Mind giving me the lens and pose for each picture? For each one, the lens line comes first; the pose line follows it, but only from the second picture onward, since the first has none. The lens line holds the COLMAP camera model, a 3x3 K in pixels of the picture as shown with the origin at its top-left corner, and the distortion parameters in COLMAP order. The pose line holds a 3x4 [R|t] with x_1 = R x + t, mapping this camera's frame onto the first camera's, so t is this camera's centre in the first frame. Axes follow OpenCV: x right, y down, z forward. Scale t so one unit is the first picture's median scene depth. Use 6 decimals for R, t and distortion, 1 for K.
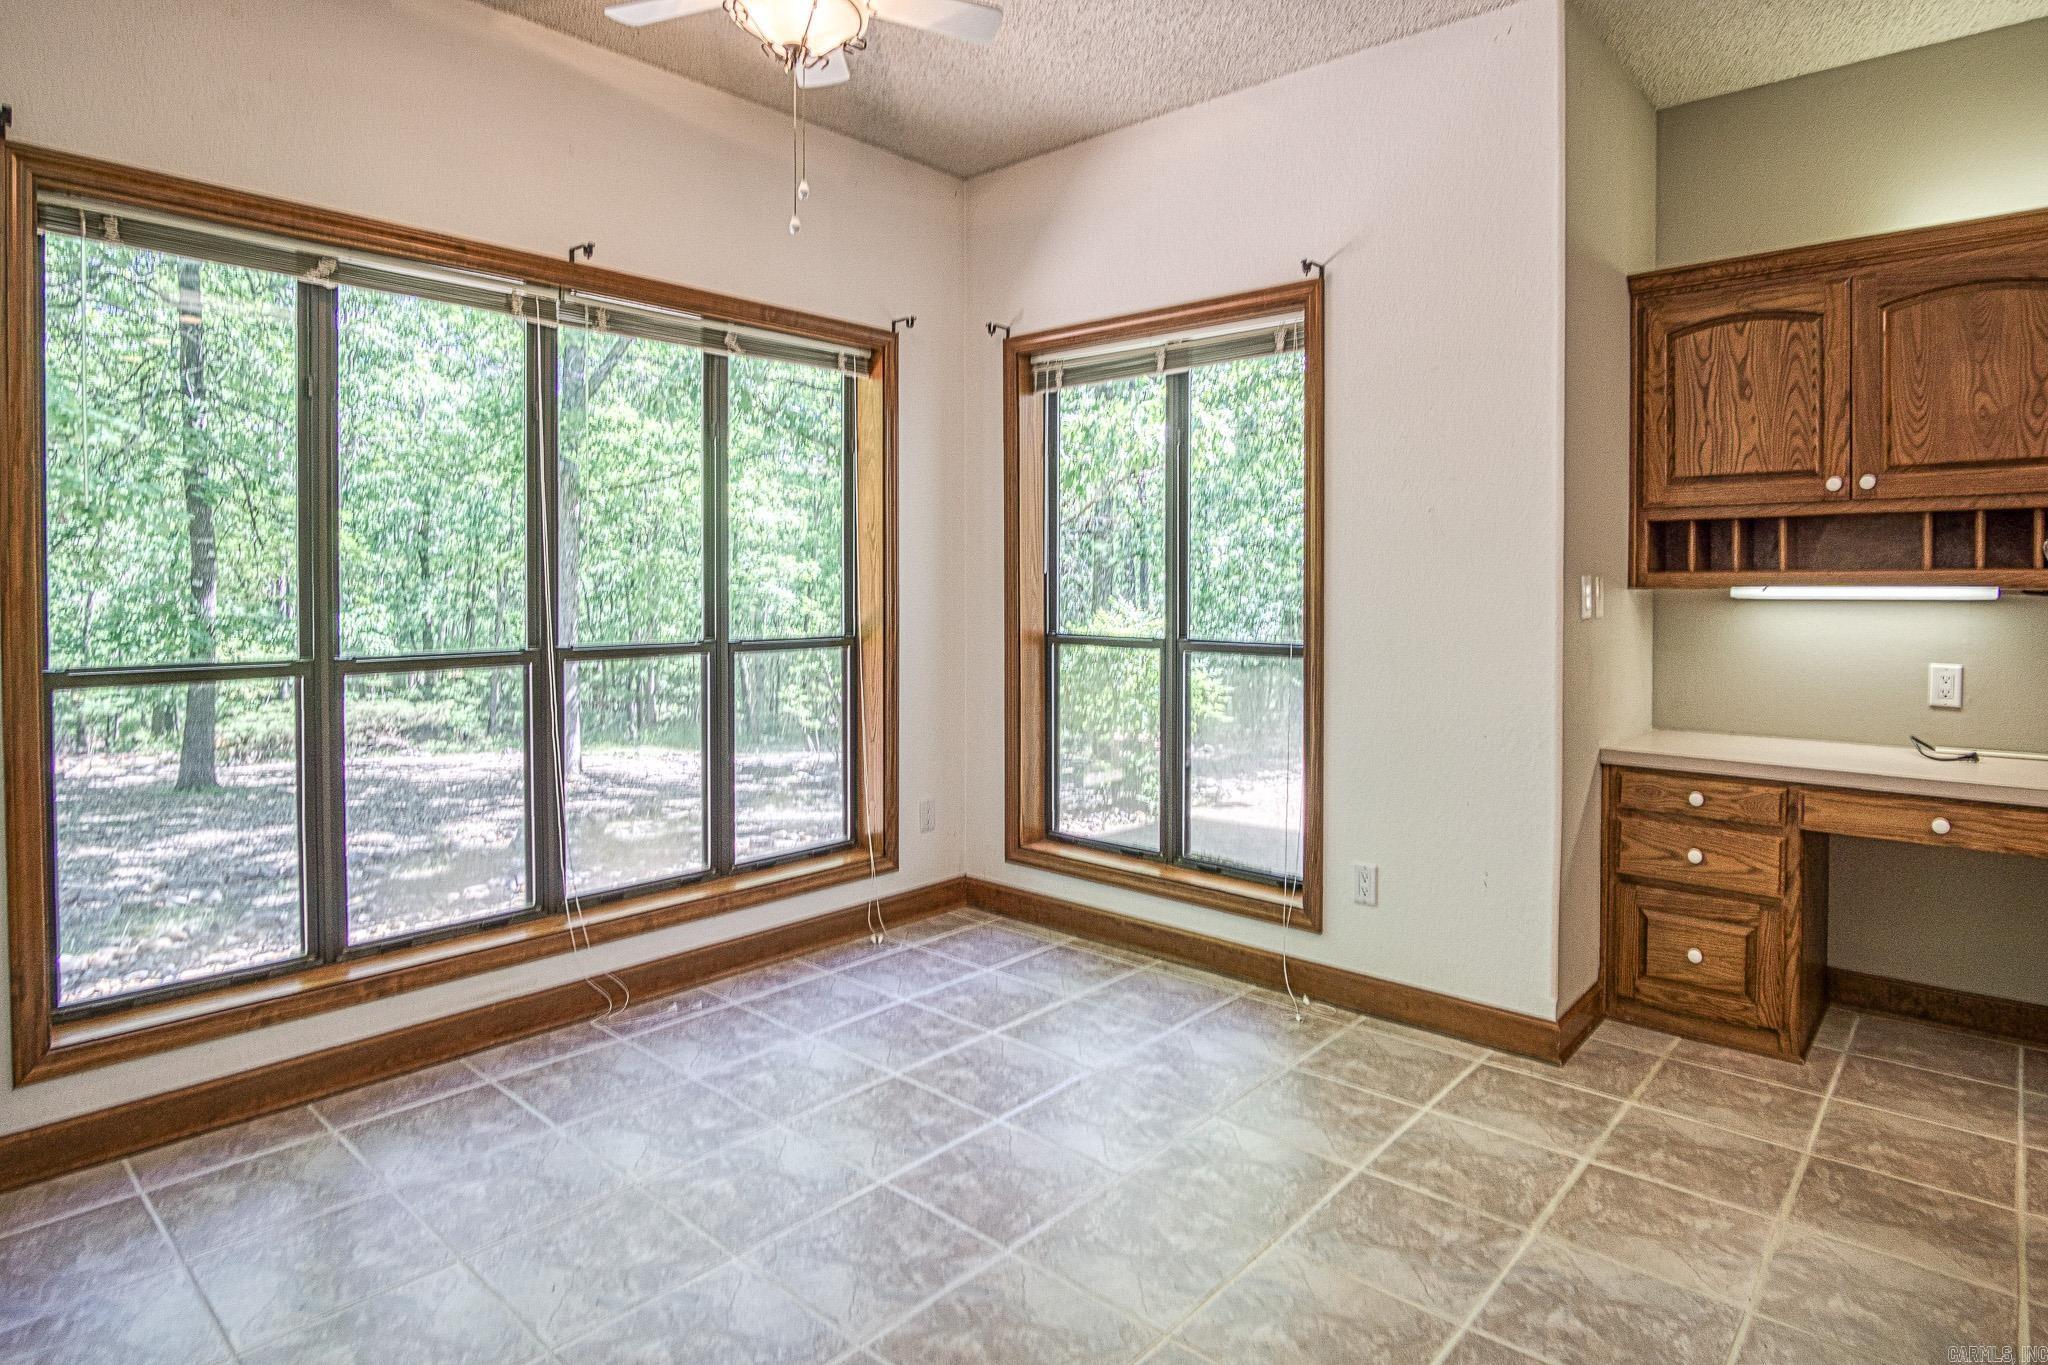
lens RADIAL K [[1130.8, 0, 1020.0], [0, 1130.8, 606.5], [0, 0, 1]] dist [-0.040906, 0.014413]
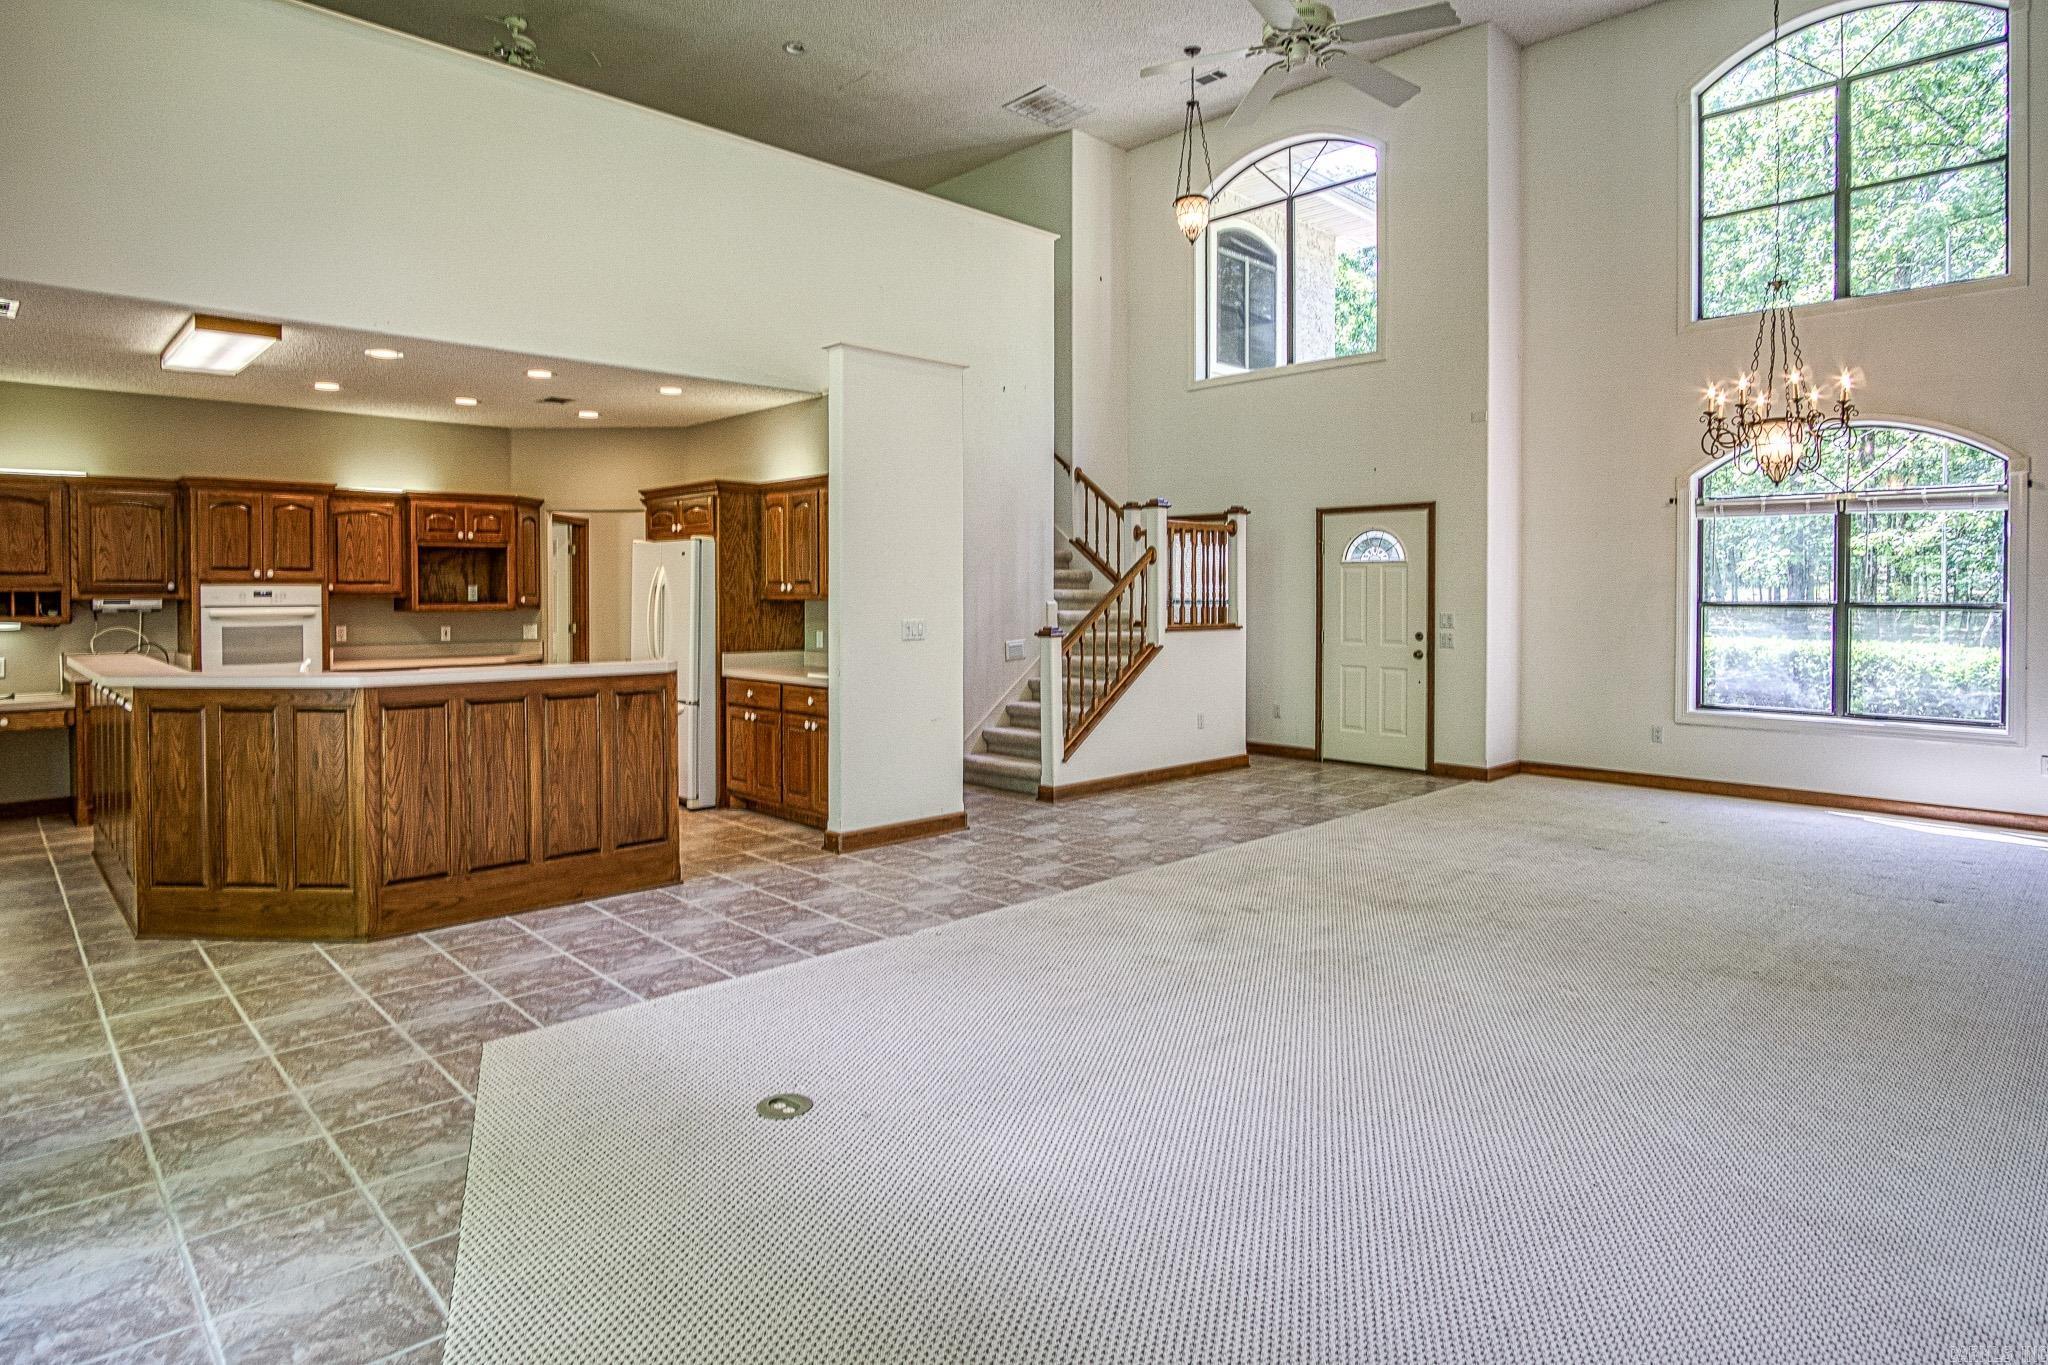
lens RADIAL K [[1130.8, 0, 1020.0], [0, 1130.8, 606.5], [0, 0, 1]] dist [-0.040906, 0.014413]
pose [[0.081595, -0.012177, 0.996591, -1.157794], [0.025235, 0.999630, 0.010148, -0.021729], [-0.996346, 0.024320, 0.081872, -1.186128]]
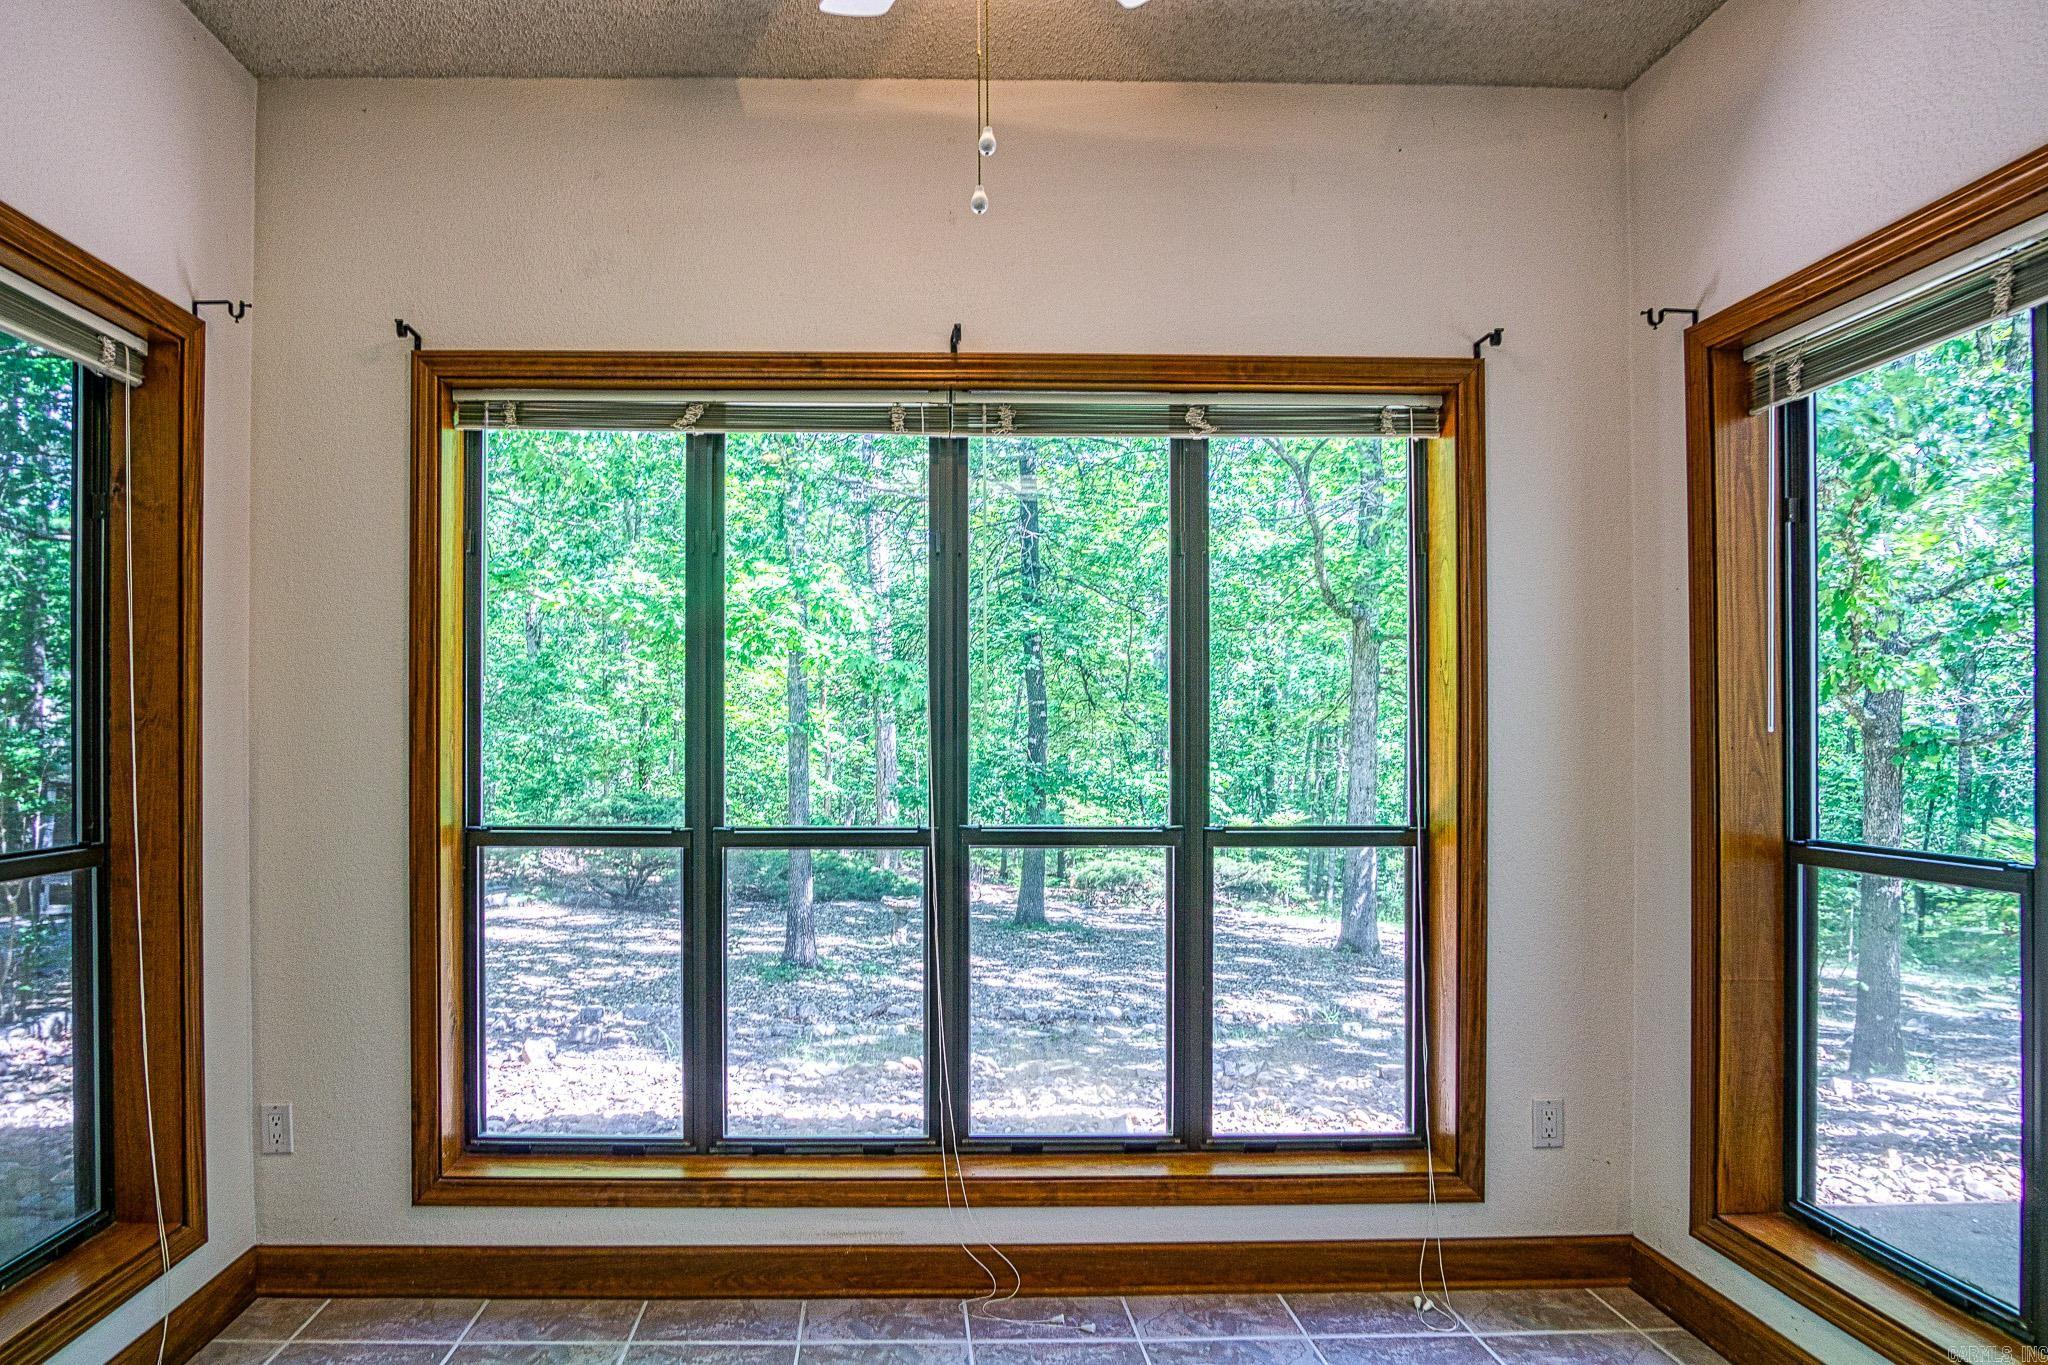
lens RADIAL K [[1334.4, 0, 892.7], [0, 1334.4, 745.4], [0, 0, 1]] dist [-0.039790, 0.081781]
pose [[0.679844, -0.000759, -0.733357, 0.267981], [-0.016269, 0.999738, -0.016116, -0.006847], [0.733177, 0.022888, 0.679653, 0.303426]]
